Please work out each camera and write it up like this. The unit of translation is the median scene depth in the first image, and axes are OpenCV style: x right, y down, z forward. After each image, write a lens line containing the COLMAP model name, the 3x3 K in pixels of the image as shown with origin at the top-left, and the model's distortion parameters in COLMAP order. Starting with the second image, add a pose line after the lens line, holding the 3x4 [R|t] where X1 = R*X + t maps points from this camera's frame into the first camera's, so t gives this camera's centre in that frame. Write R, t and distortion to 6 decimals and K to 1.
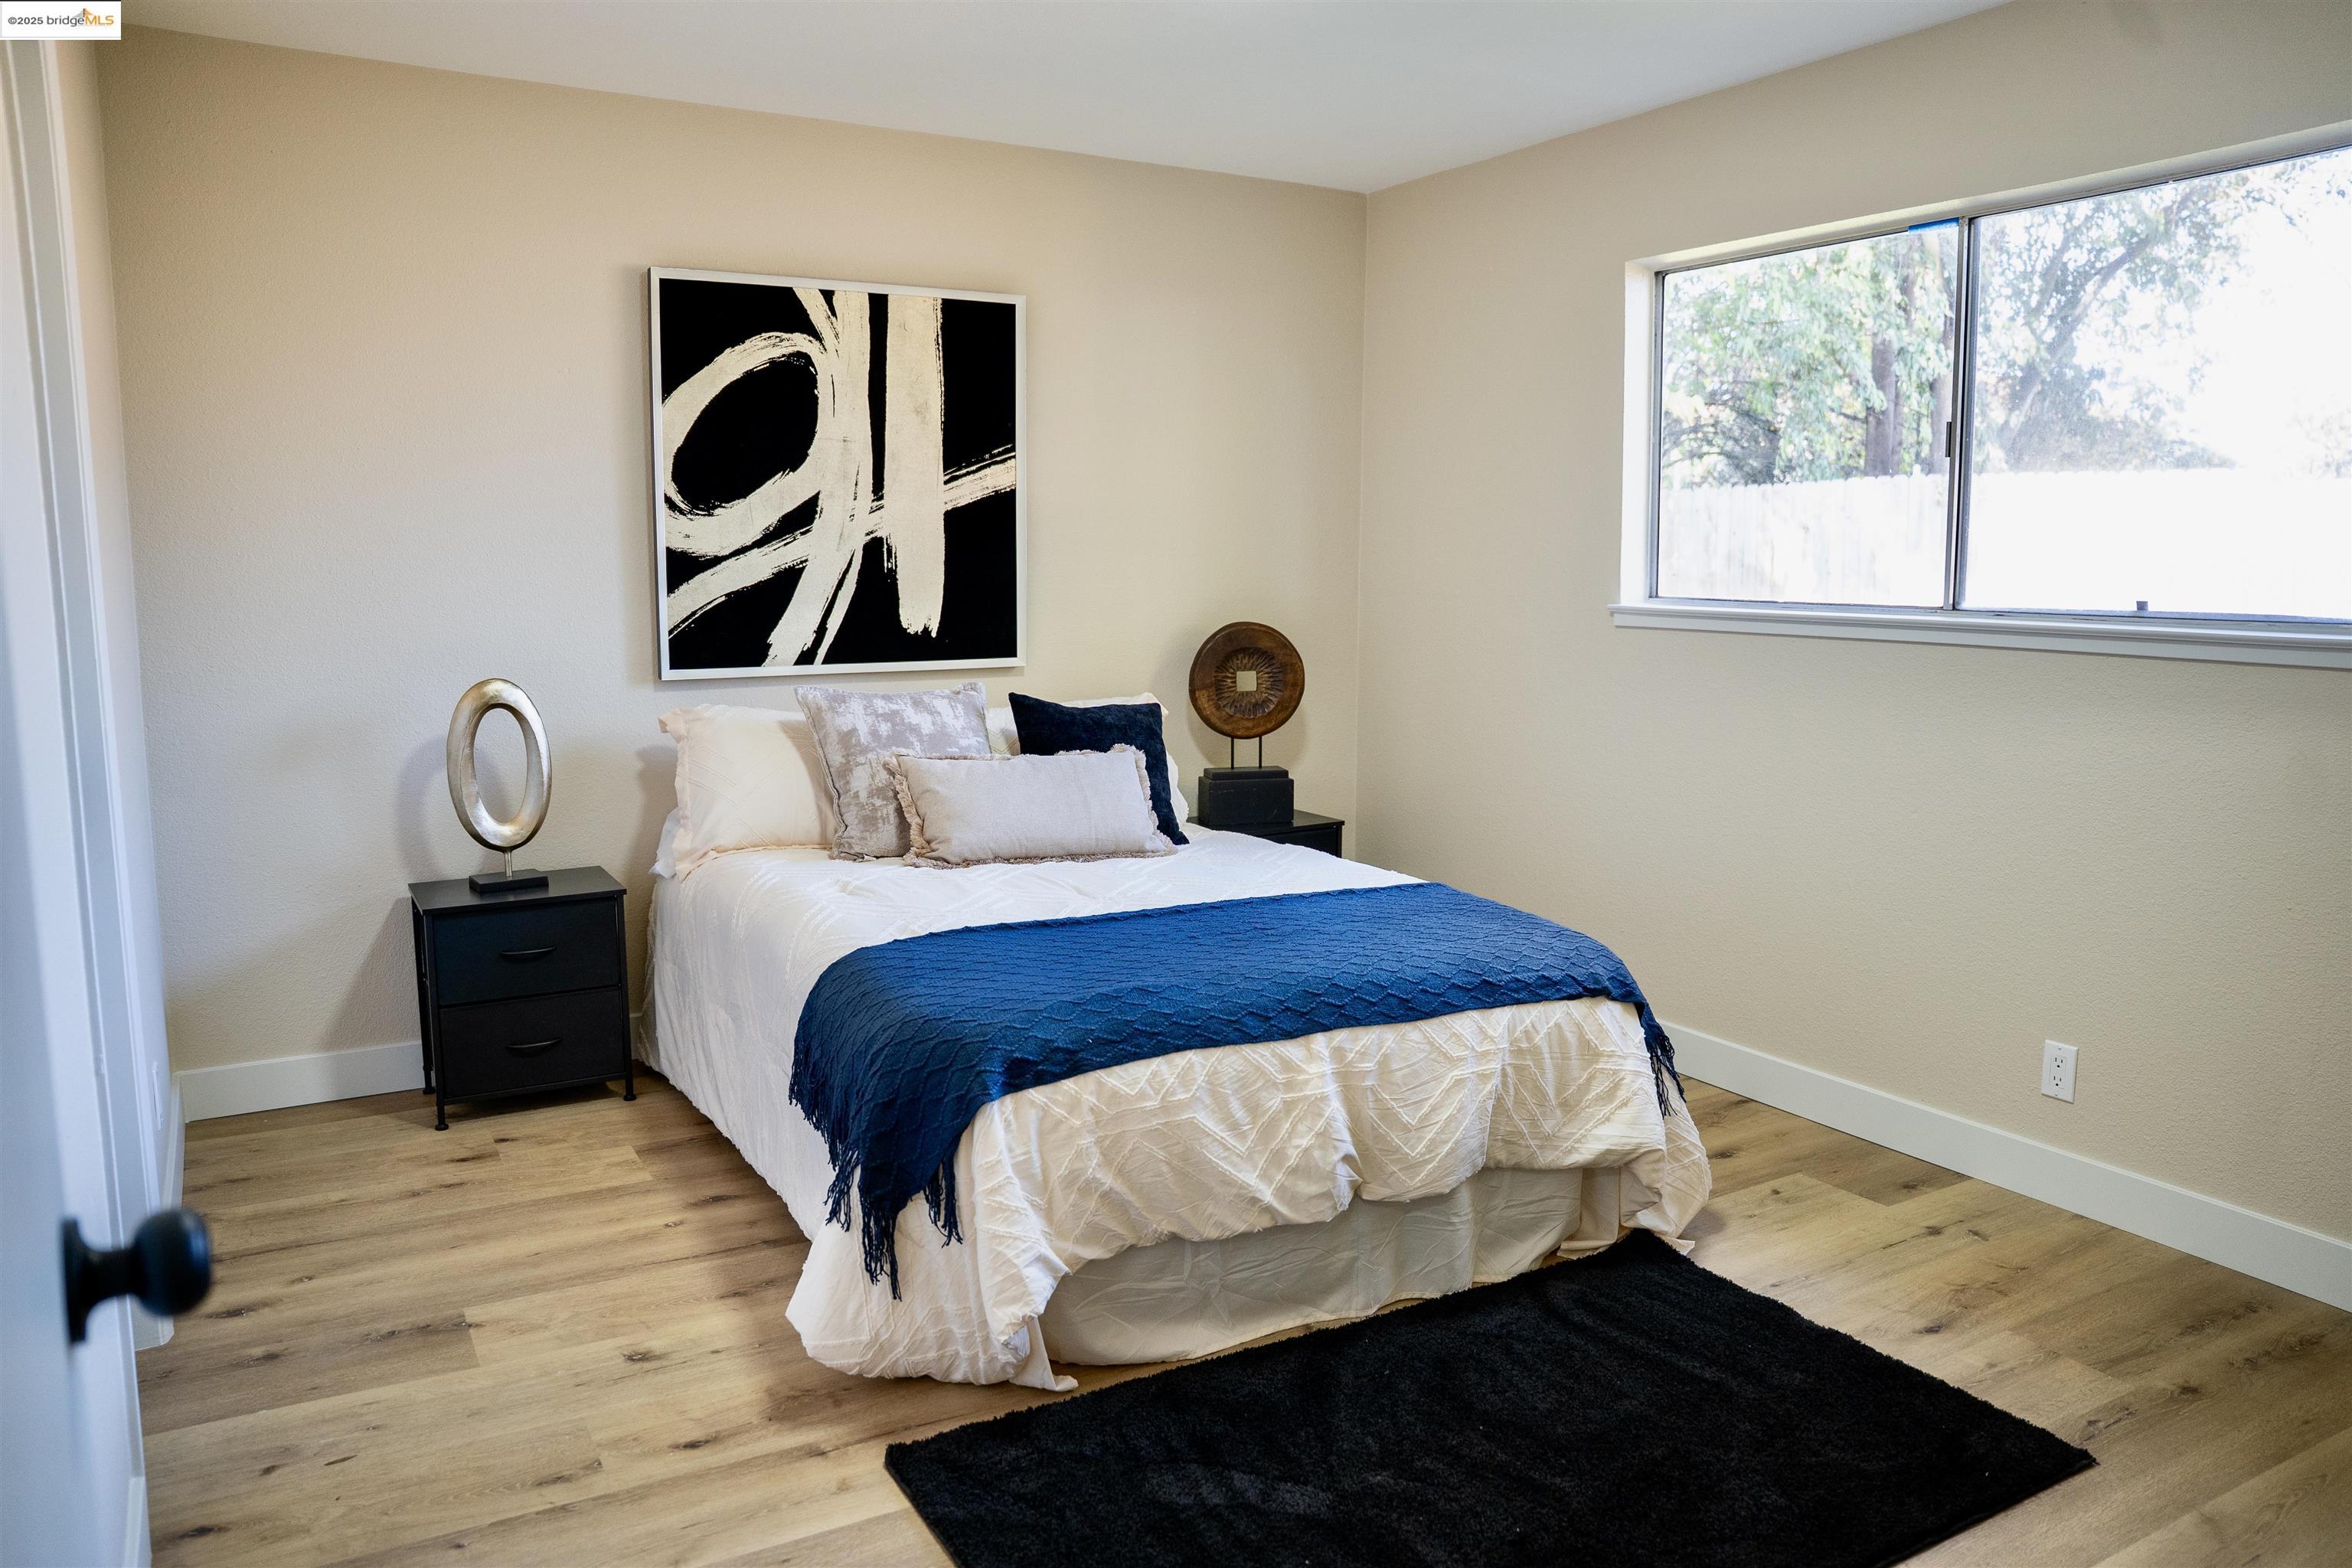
lens RADIAL K [[1631.9, 0, 1144.3], [0, 1631.9, 781.6], [0, 0, 1]] dist [-0.140052, 0.120850]
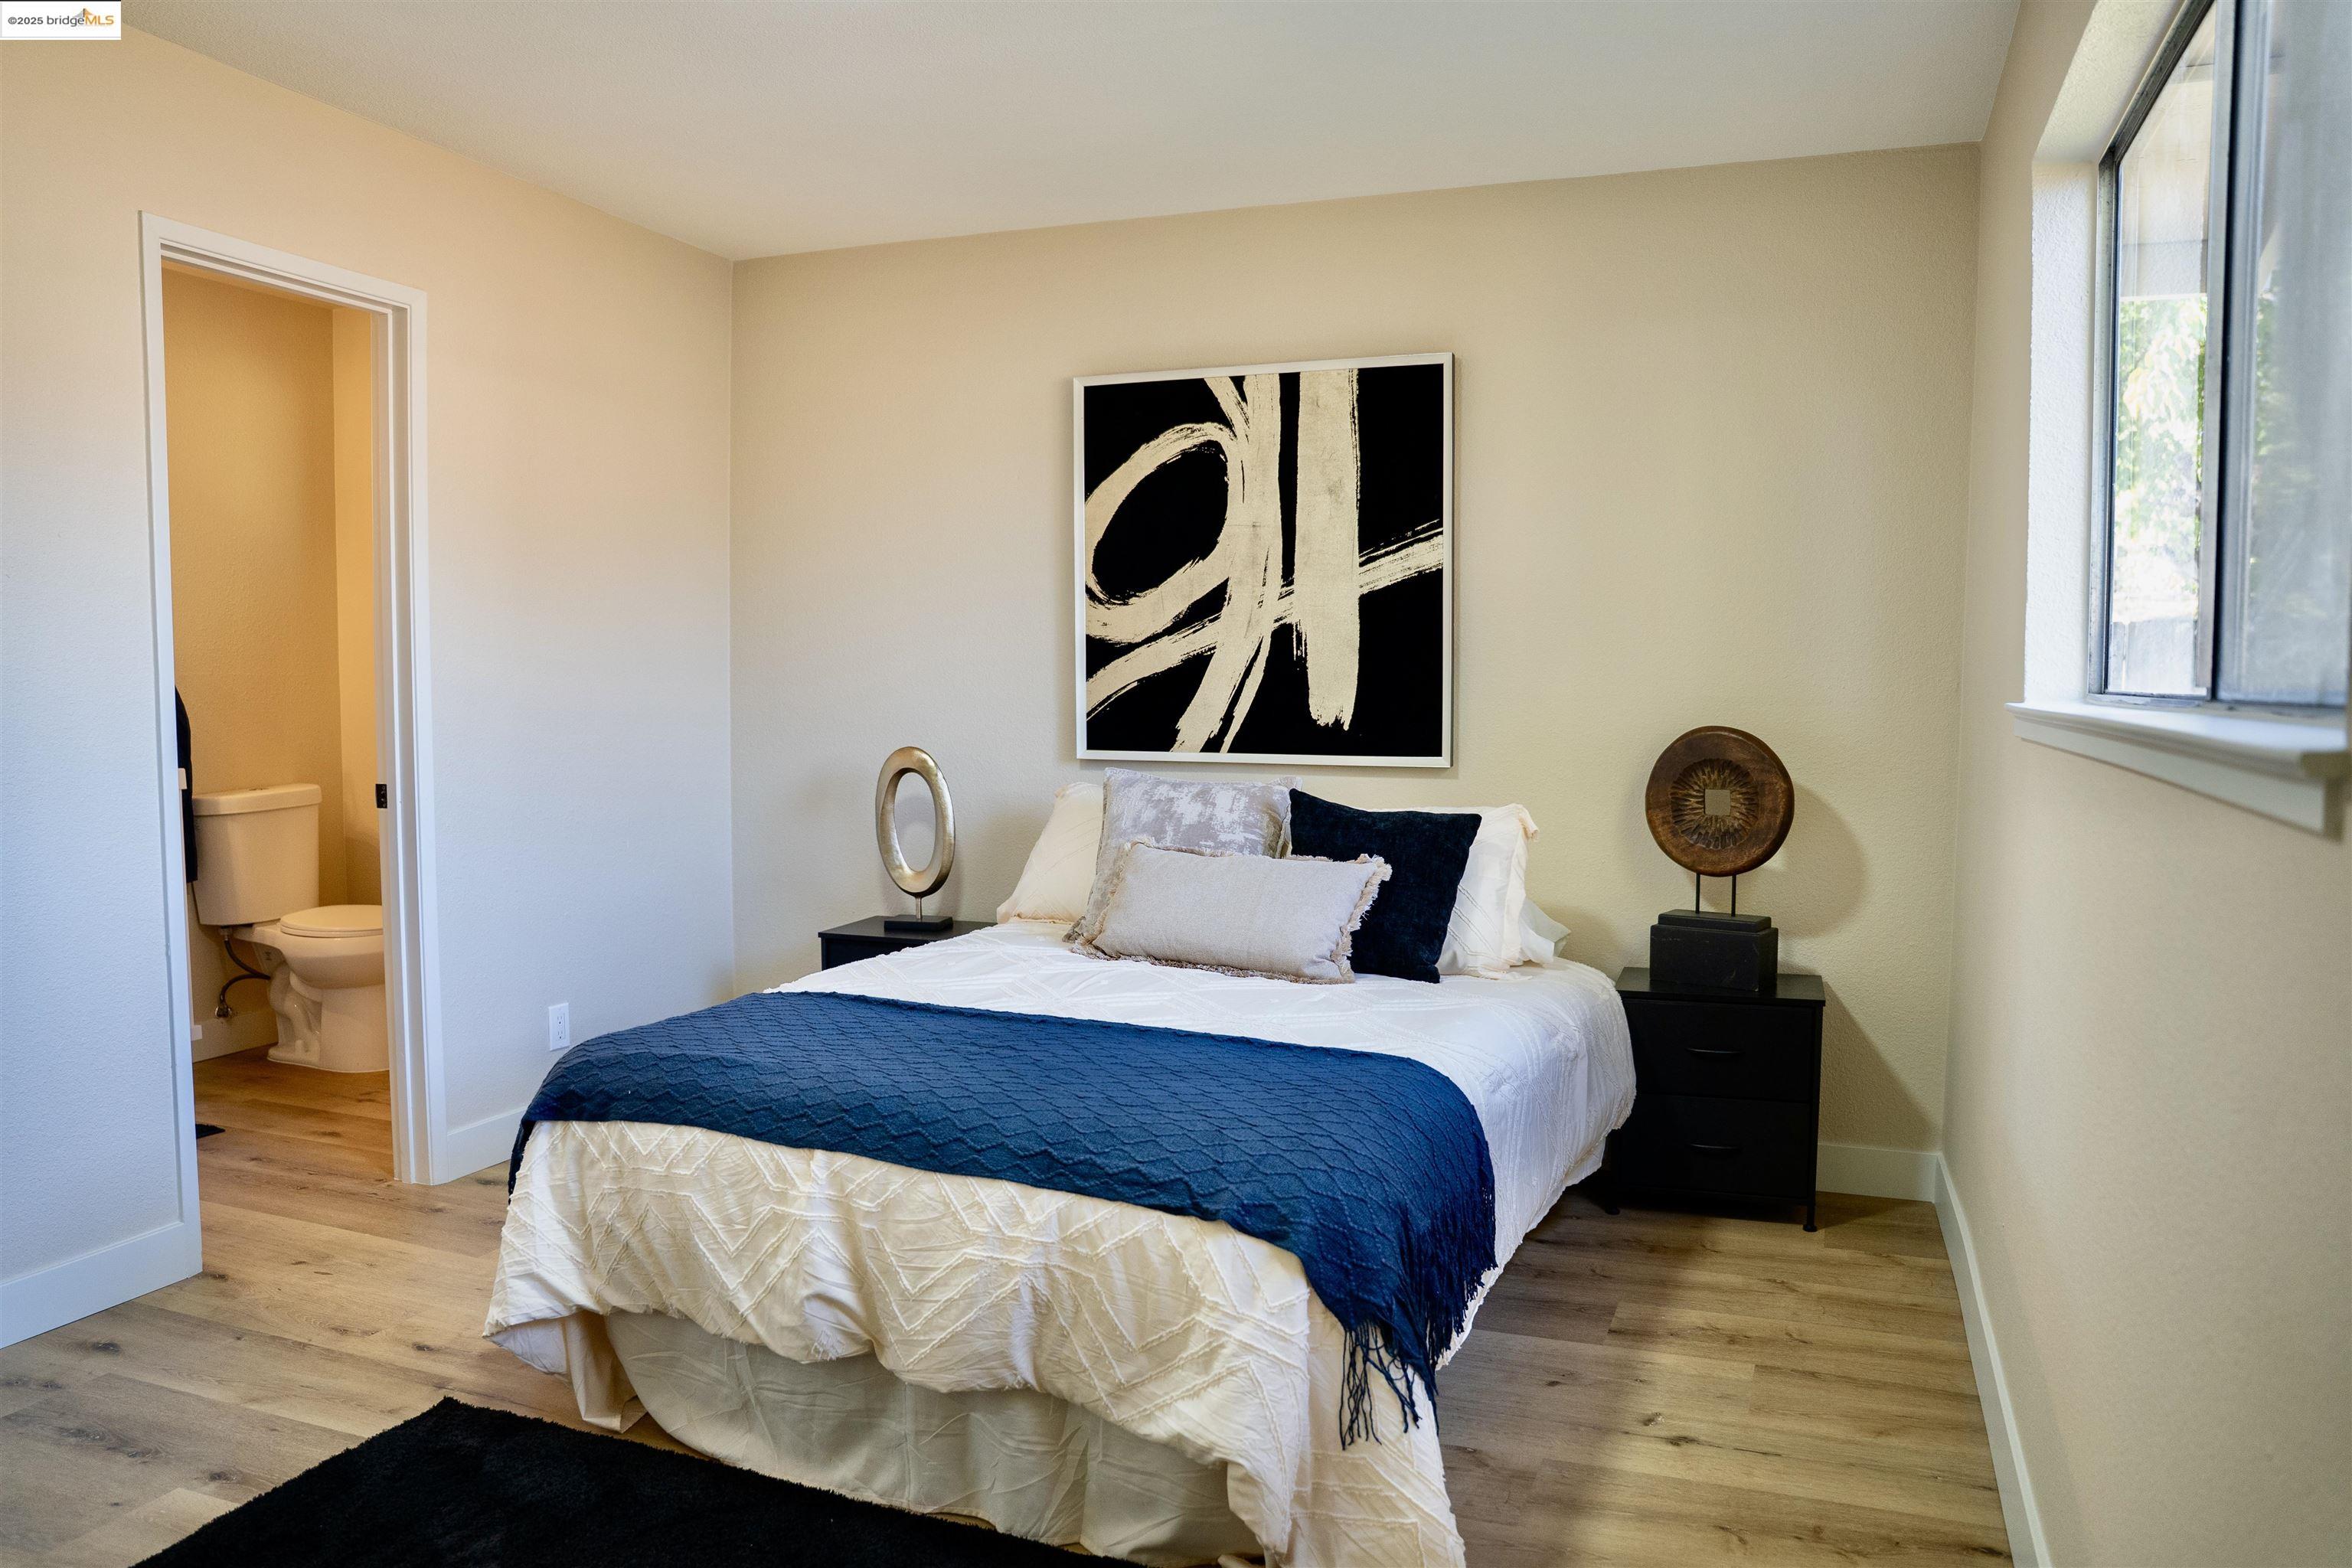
lens RADIAL K [[1643.9, 0, 1176.0], [0, 1643.9, 784.0], [0, 0, 1]] dist [-0.128450, 0.098330]
pose [[0.630245, 0.052668, -0.774608, 0.574762], [-0.107947, 0.993950, -0.020247, -0.030570], [0.768855, 0.096377, 0.632118, 0.356339]]
